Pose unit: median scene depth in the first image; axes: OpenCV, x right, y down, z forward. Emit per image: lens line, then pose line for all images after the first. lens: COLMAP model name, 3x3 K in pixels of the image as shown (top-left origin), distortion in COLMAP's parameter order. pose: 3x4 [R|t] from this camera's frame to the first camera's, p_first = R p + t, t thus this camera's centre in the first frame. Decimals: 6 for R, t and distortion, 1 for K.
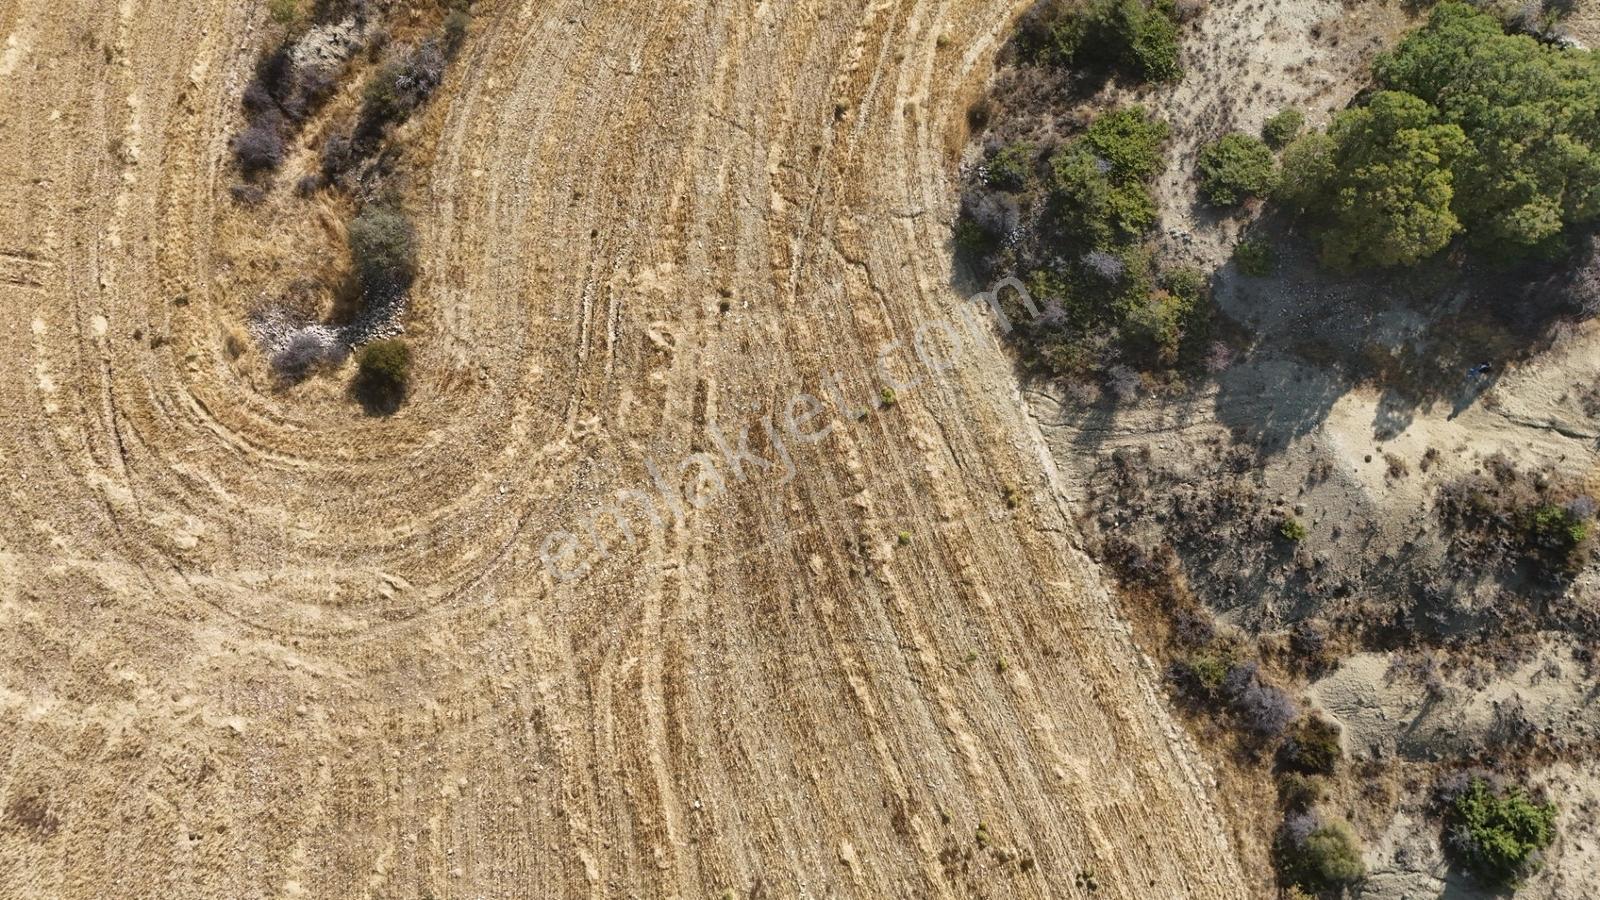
lens RADIAL K [[1171.2, 0, 800.9], [0, 1171.2, 445.2], [0, 0, 1]] dist [0.078180, -0.076346]
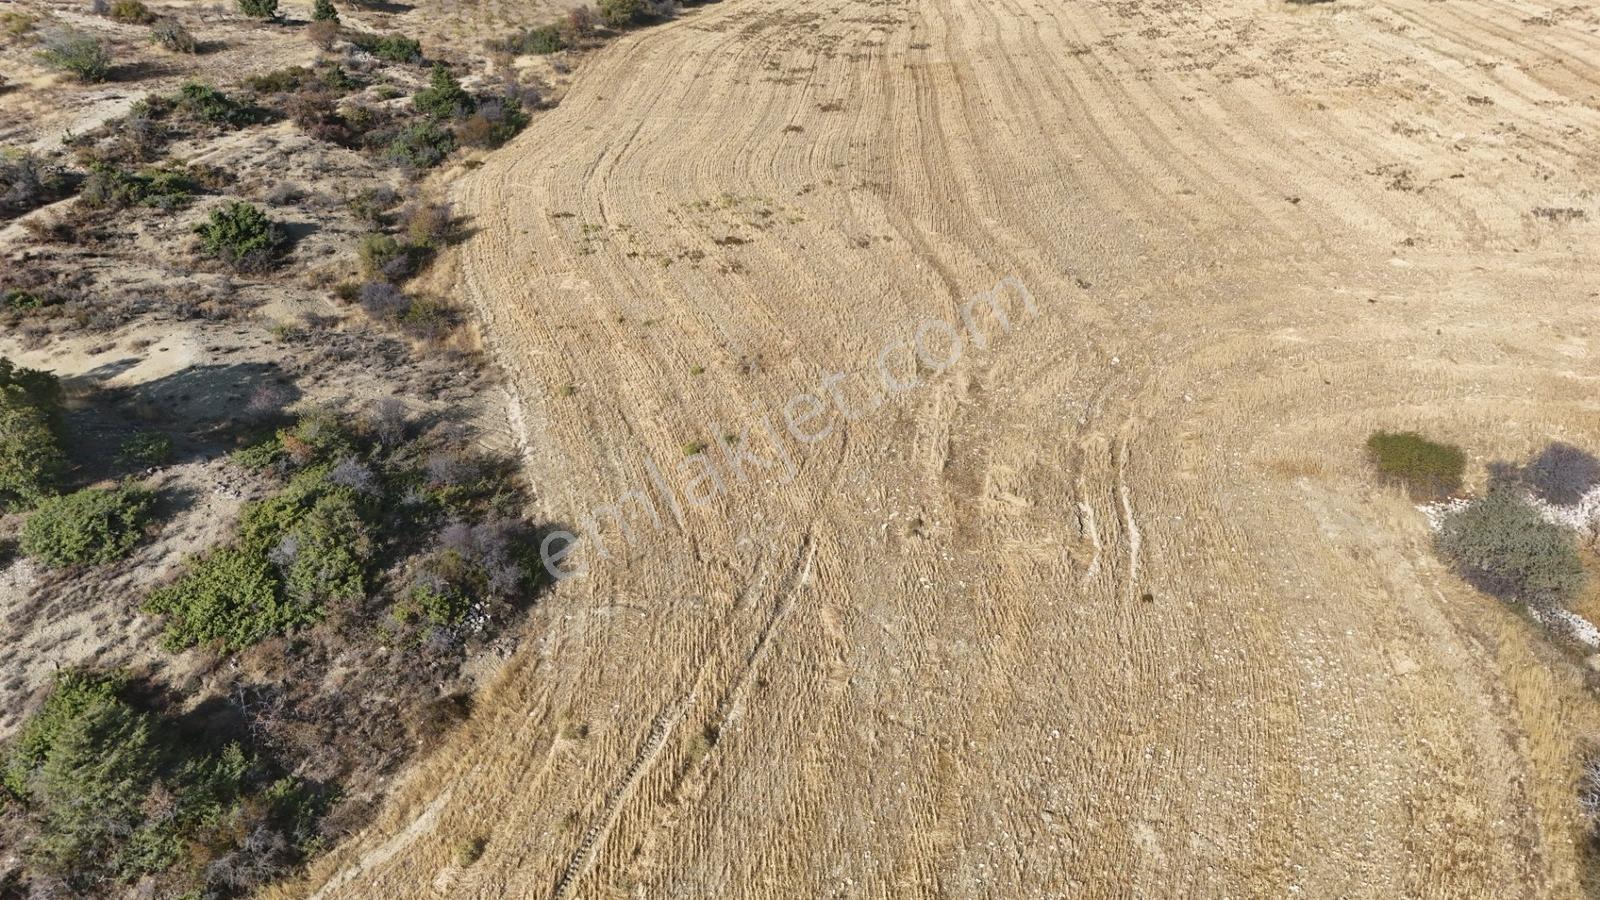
lens RADIAL K [[1171.2, 0, 800.9], [0, 1171.2, 445.2], [0, 0, 1]] dist [0.078180, -0.076346]
pose [[-0.993290, 0.071263, 0.091081, -0.066480], [0.060820, -0.347973, 0.935530, -0.760373], [0.098362, 0.934792, 0.341304, 0.753778]]
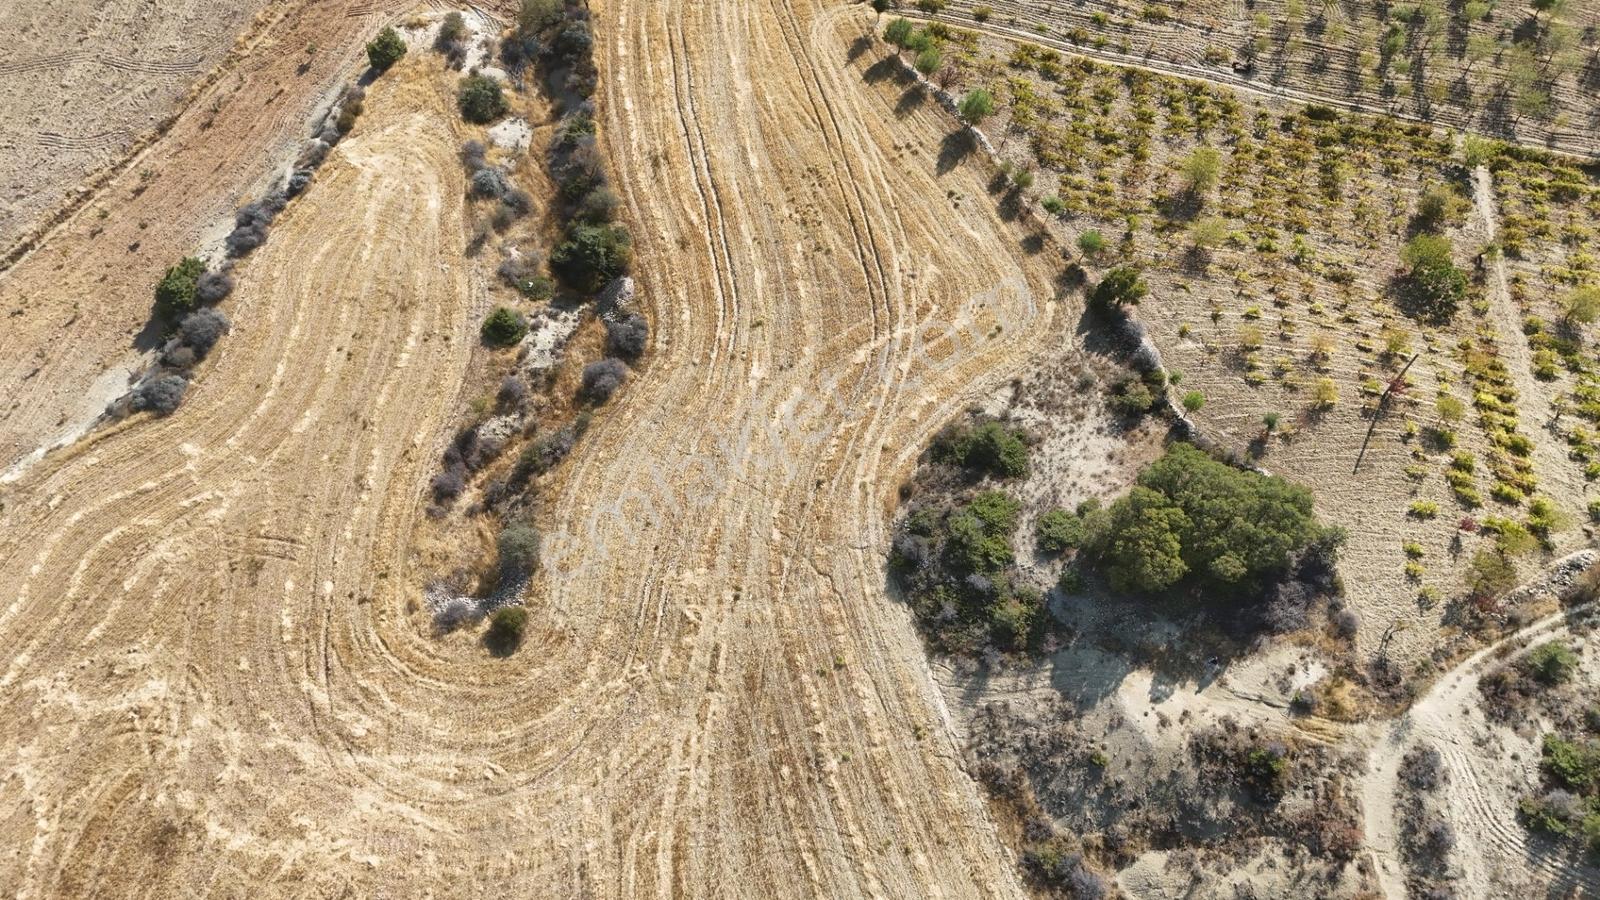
lens RADIAL K [[1175.9, 0, 799.0], [0, 1175.9, 441.1], [0, 0, 1]] dist [0.108721, -0.155148]
pose [[0.997913, 0.063630, -0.010982, 0.020449], [-0.063359, 0.932127, -0.356545, 0.243043], [-0.012451, 0.356497, 0.934214, -0.527090]]
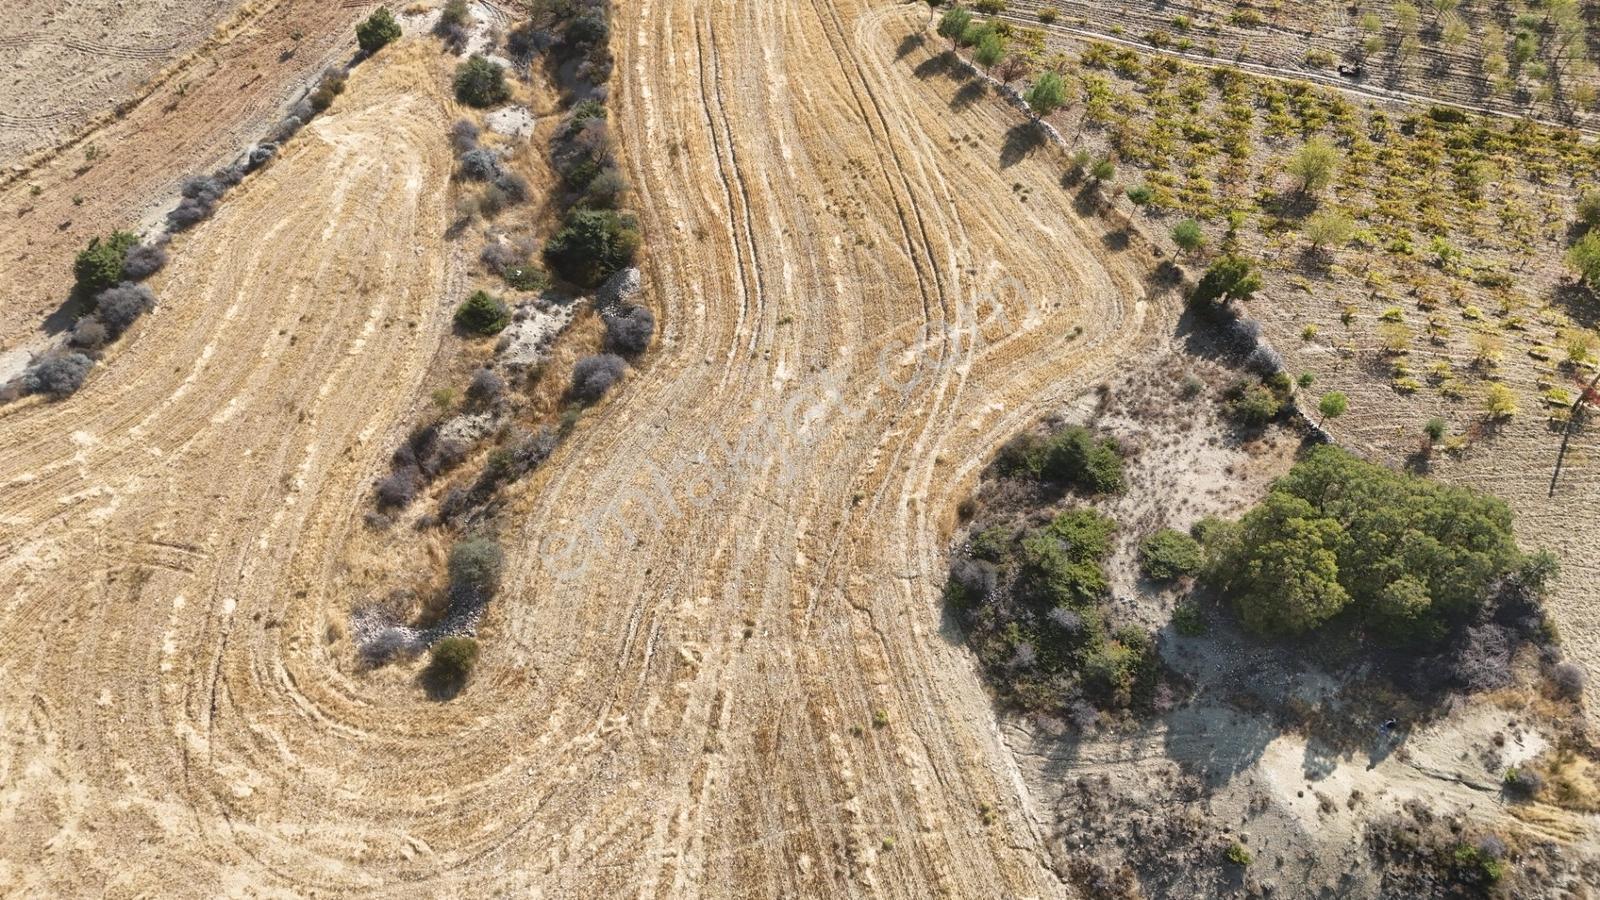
lens RADIAL K [[1171.2, 0, 800.9], [0, 1171.2, 445.2], [0, 0, 1]] dist [0.078180, -0.076346]
pose [[0.995292, 0.087789, -0.041075, 0.020707], [-0.096777, 0.876855, -0.470913, 0.277720], [-0.005324, 0.472671, 0.881223, -0.139691]]
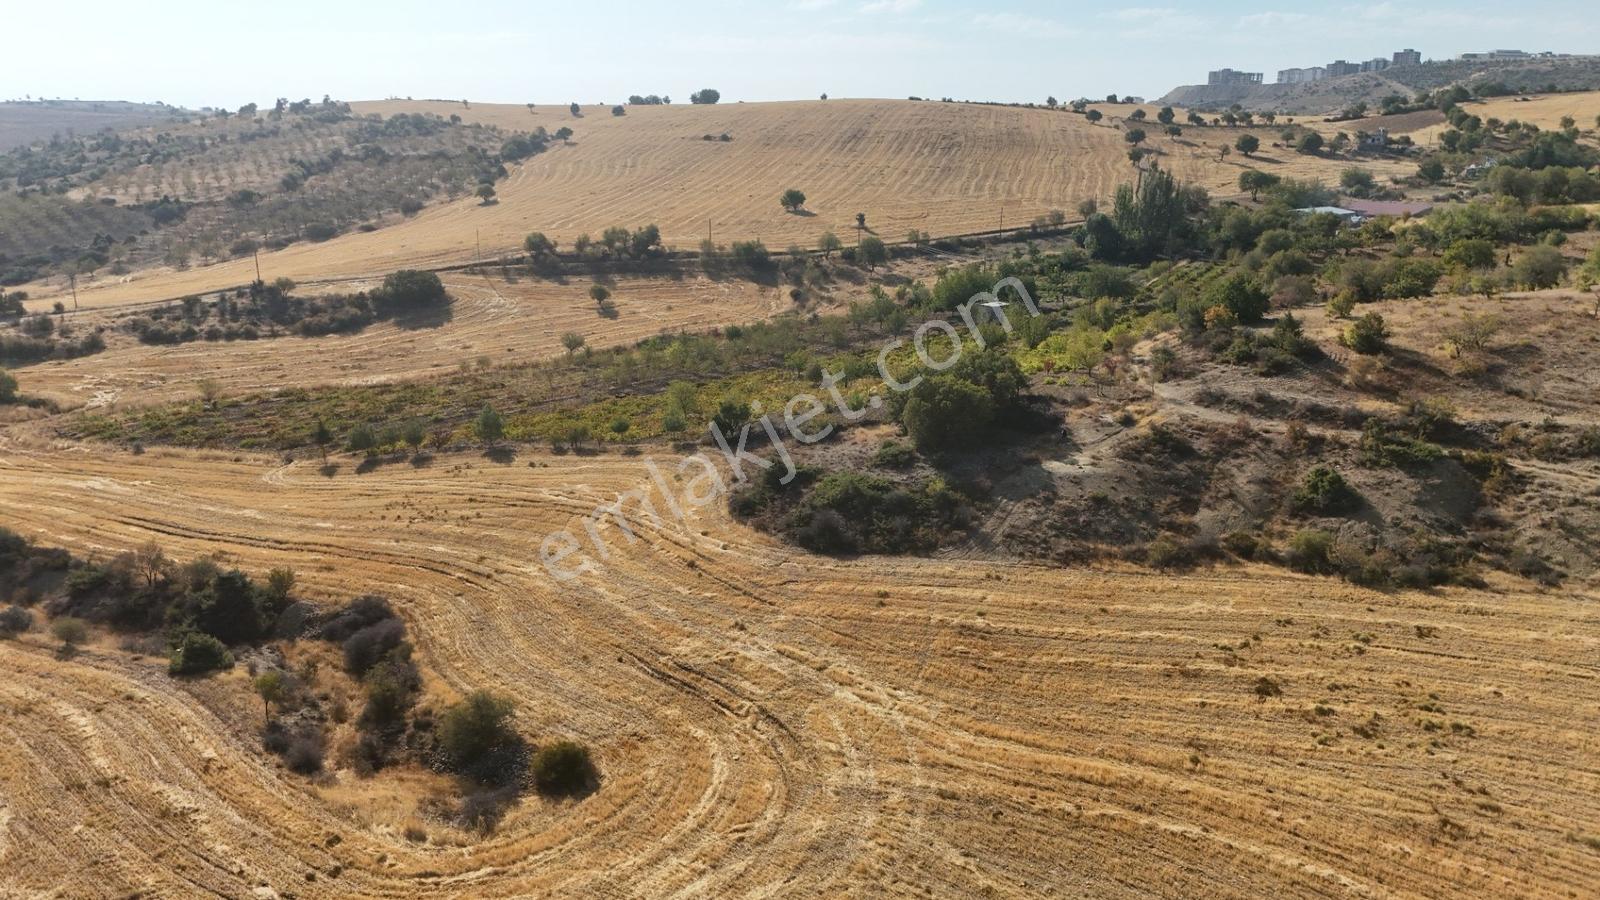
lens RADIAL K [[1171.2, 0, 800.9], [0, 1171.2, 445.2], [0, 0, 1]] dist [0.078180, -0.076346]
pose [[0.627128, -0.204537, 0.751582, -0.959928], [0.773681, 0.275255, -0.570660, 0.608741], [-0.090155, 0.939361, 0.330867, 0.417408]]
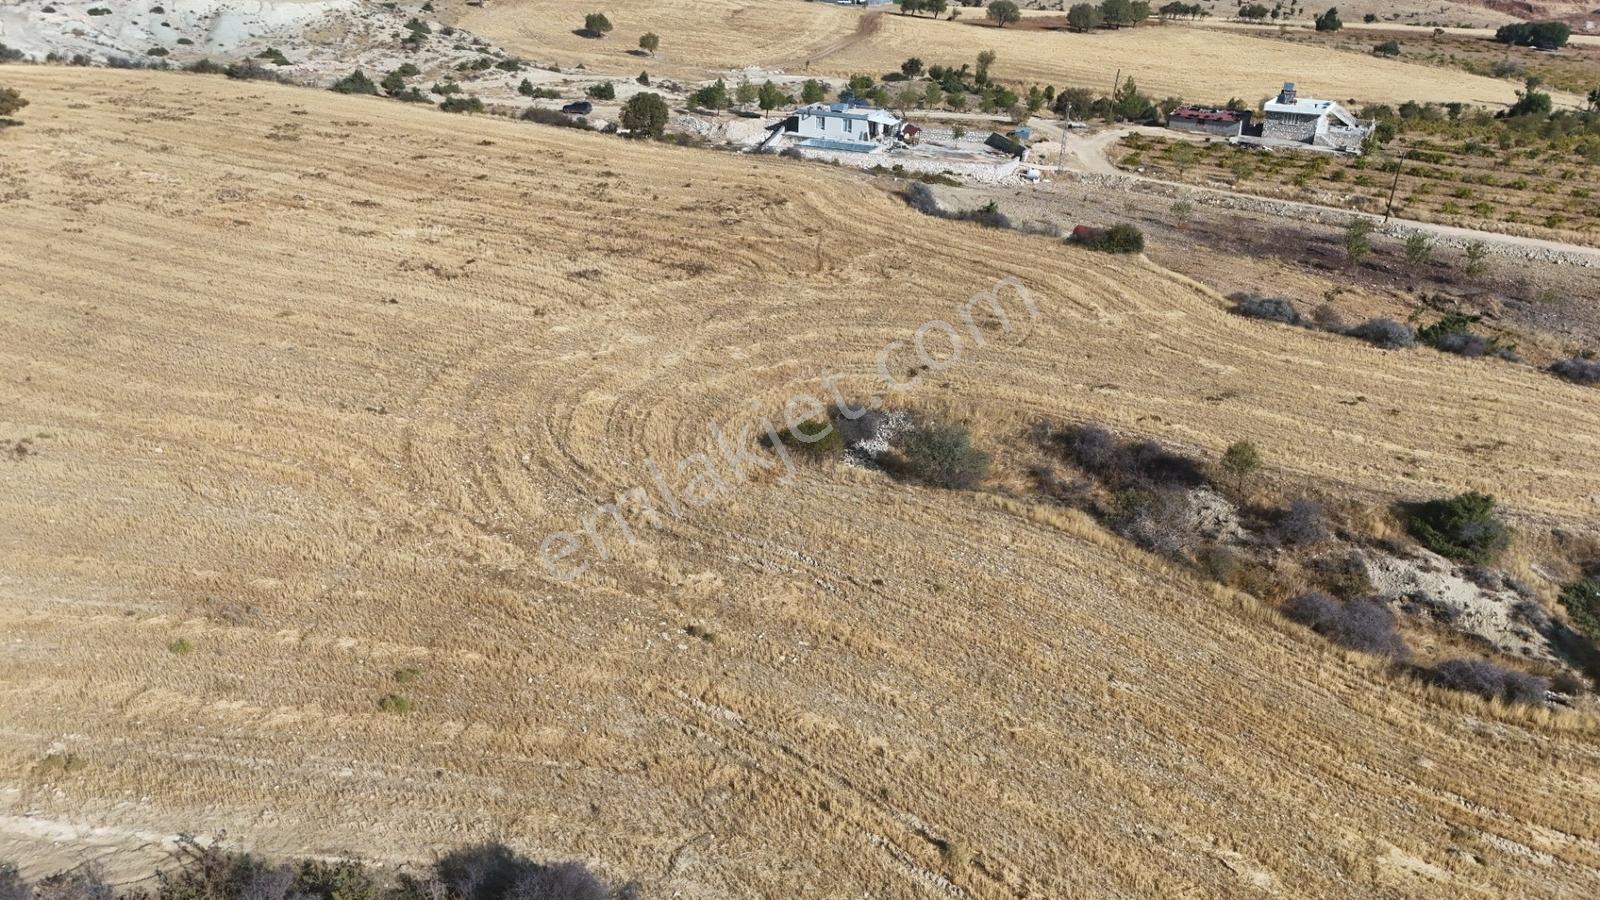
lens RADIAL K [[1195.7, 0, 832.0], [0, 1195.7, 449.3], [0, 0, 1]] dist [0.077559, -0.075477]
pose [[-0.368076, 0.361349, -0.856707, 0.436211], [-0.927624, -0.079783, 0.364894, -0.434727], [0.063503, 0.929011, 0.364562, 0.709068]]
